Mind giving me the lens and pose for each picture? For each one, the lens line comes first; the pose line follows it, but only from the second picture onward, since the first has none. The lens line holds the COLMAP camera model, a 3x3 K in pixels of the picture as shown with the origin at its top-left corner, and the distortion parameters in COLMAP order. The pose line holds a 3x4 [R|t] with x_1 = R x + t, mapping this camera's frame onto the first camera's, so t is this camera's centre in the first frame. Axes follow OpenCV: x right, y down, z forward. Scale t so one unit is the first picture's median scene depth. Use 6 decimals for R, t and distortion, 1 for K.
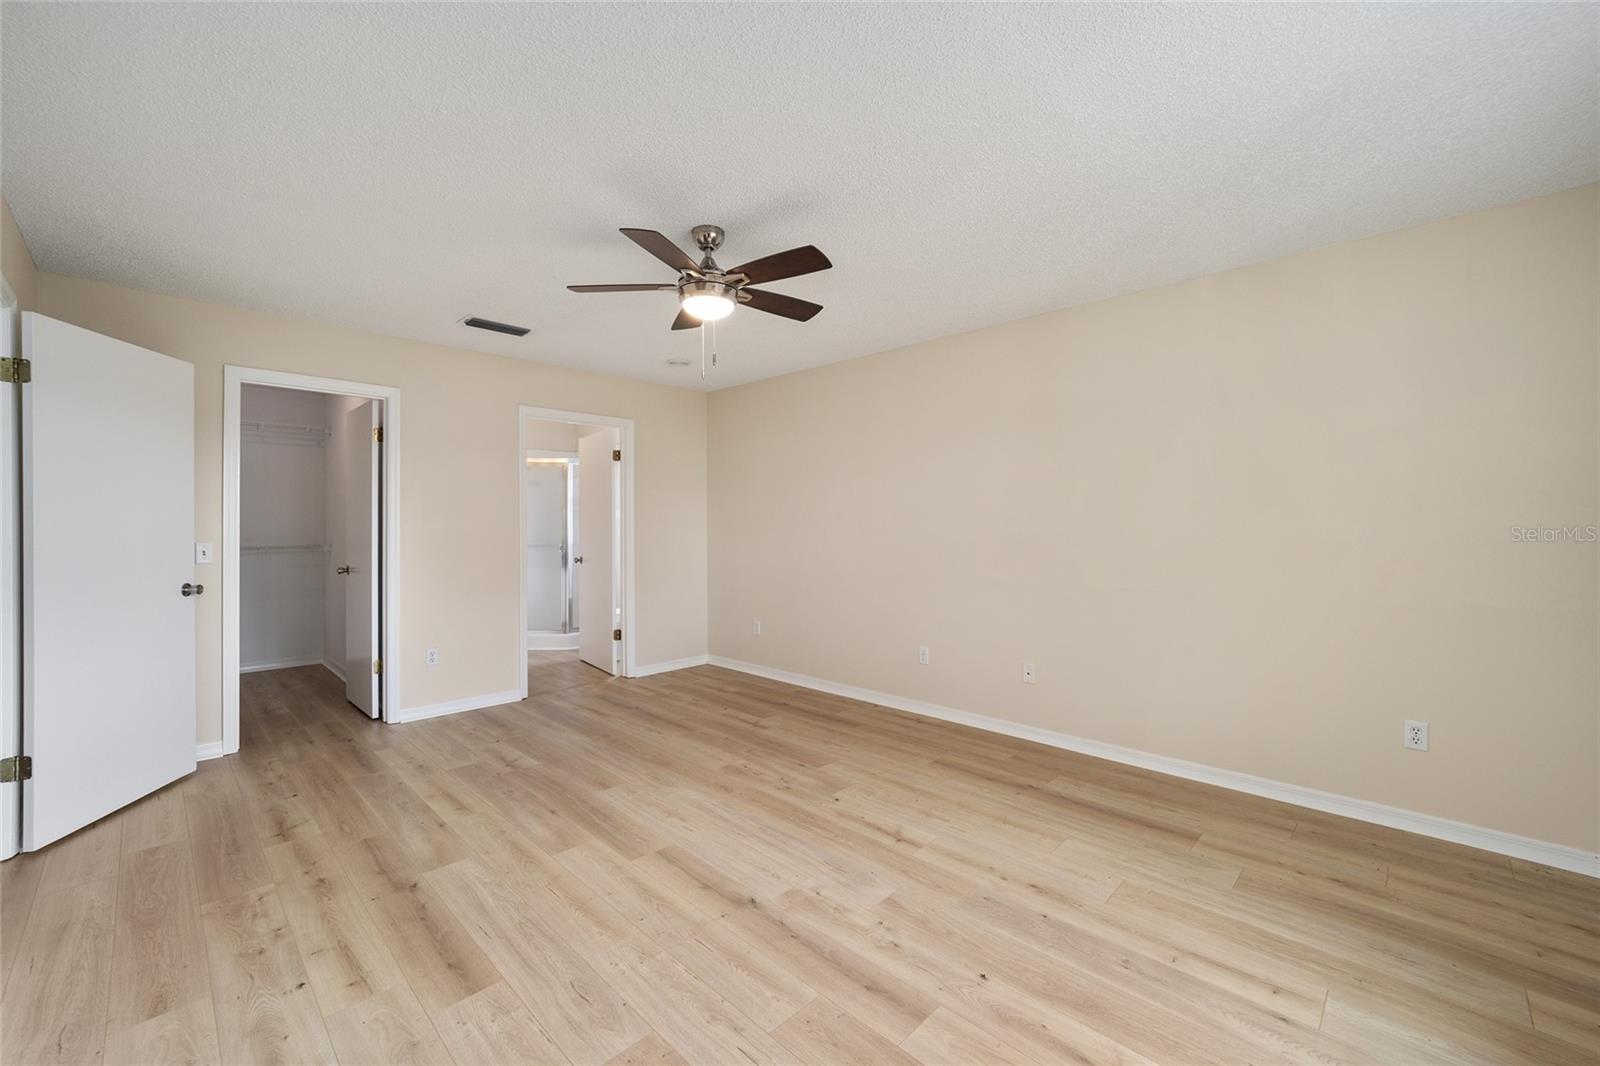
lens RADIAL K [[642.2, 0, 800.3], [0, 642.2, 520.6], [0, 0, 1]] dist [0.000366, -0.000145]
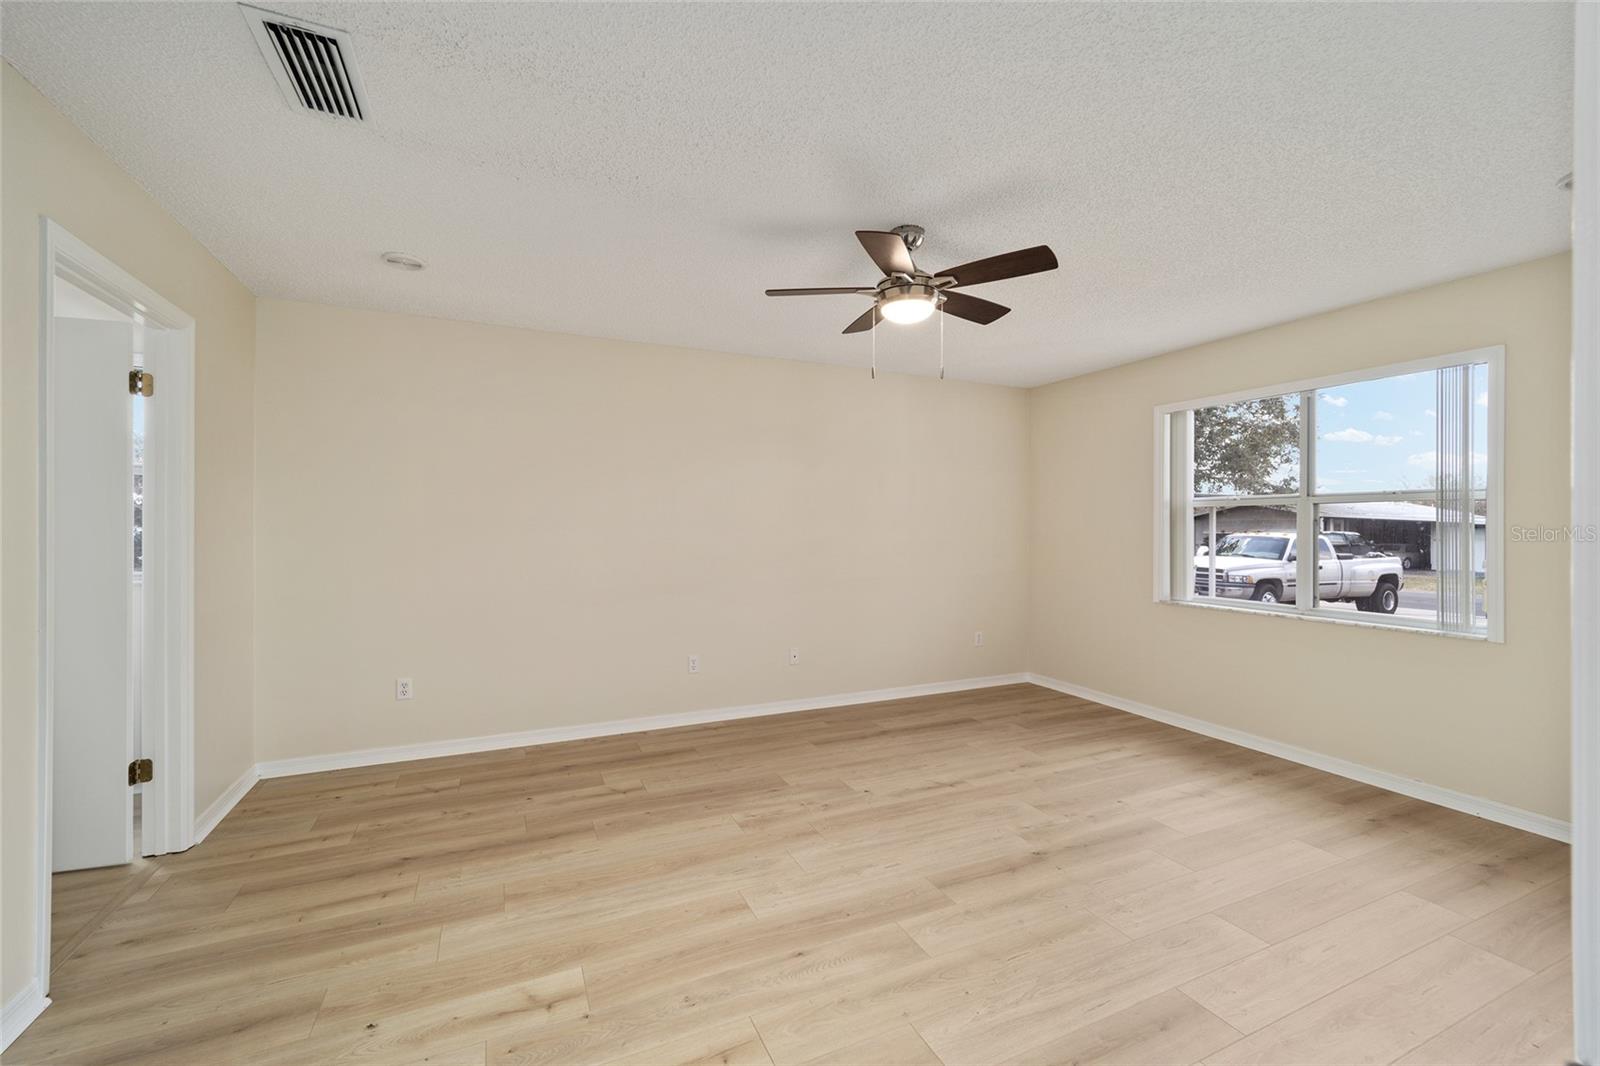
lens RADIAL K [[650.0, 0, 790.1], [0, 650.0, 525.8], [0, 0, 1]] dist [-0.005120, -0.000063]
pose [[0.362151, 0.006228, 0.932099, -0.946779], [-0.010787, 0.999939, -0.002491, -0.001280], [-0.932057, -0.009152, 0.362196, 0.696920]]
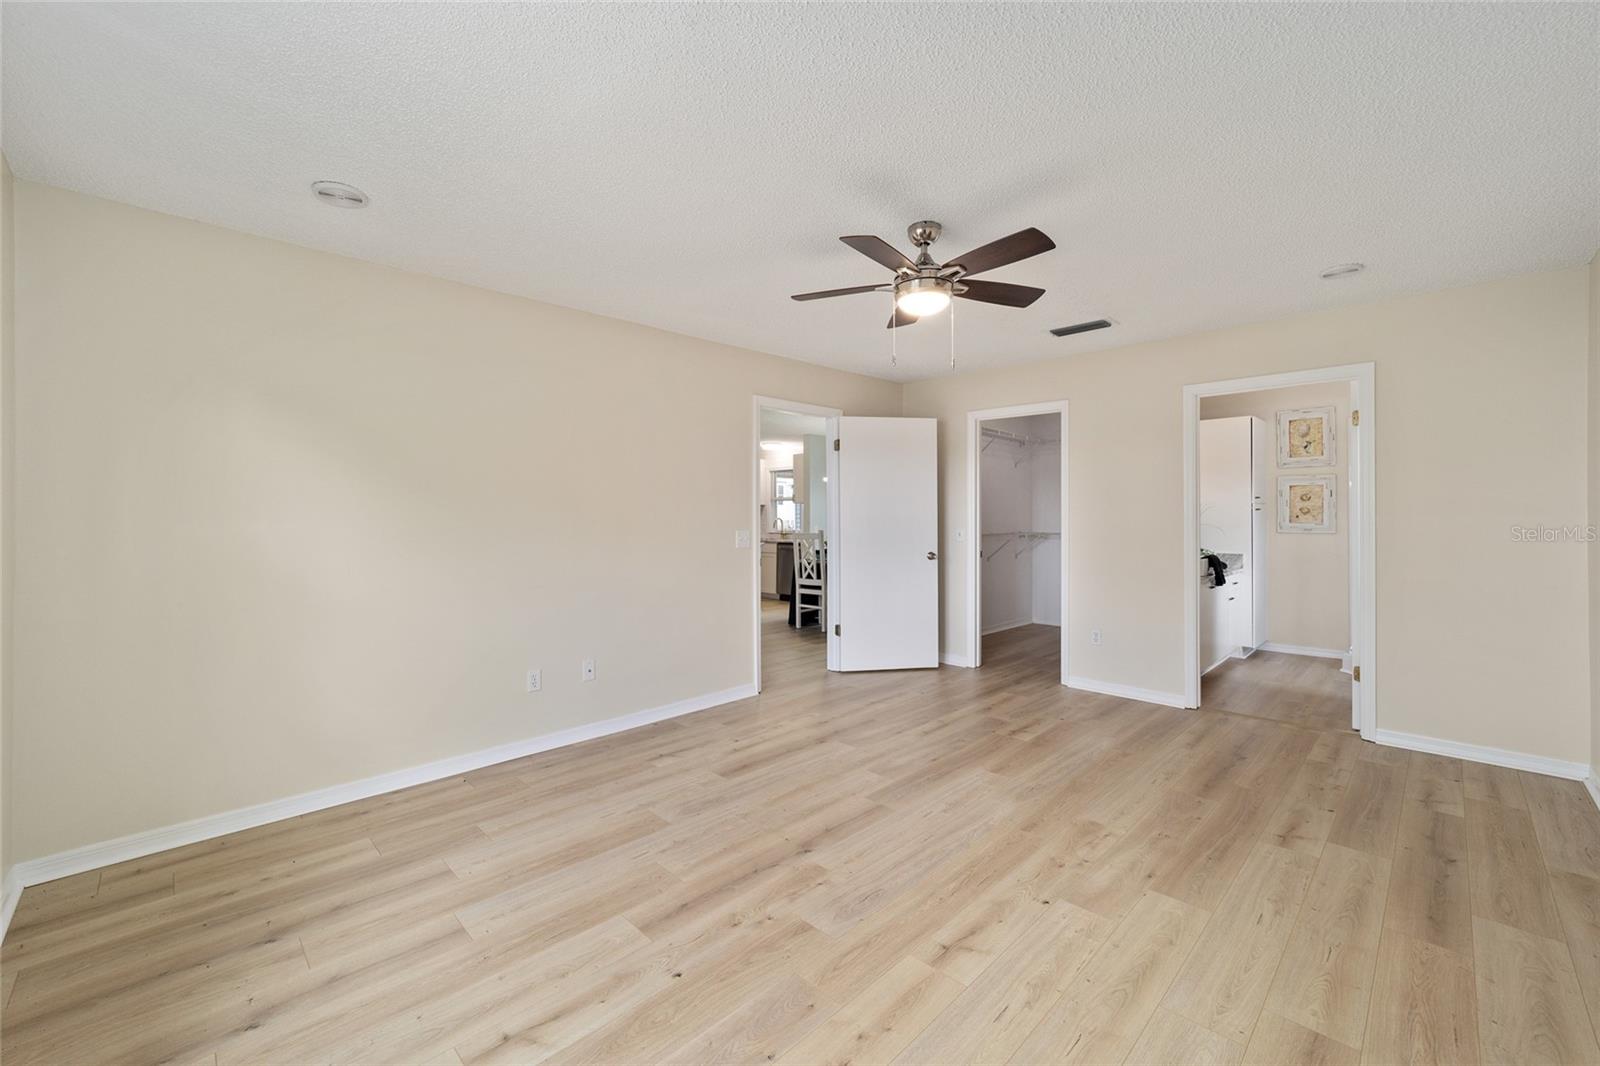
lens RADIAL K [[650.0, 0, 790.1], [0, 650.0, 525.8], [0, 0, 1]] dist [-0.005120, -0.000063]
pose [[-0.024067, 0.014817, -0.999601, 0.739484], [0.010190, 0.999842, 0.014575, 0.002999], [0.999658, -0.009835, -0.024214, 0.701820]]
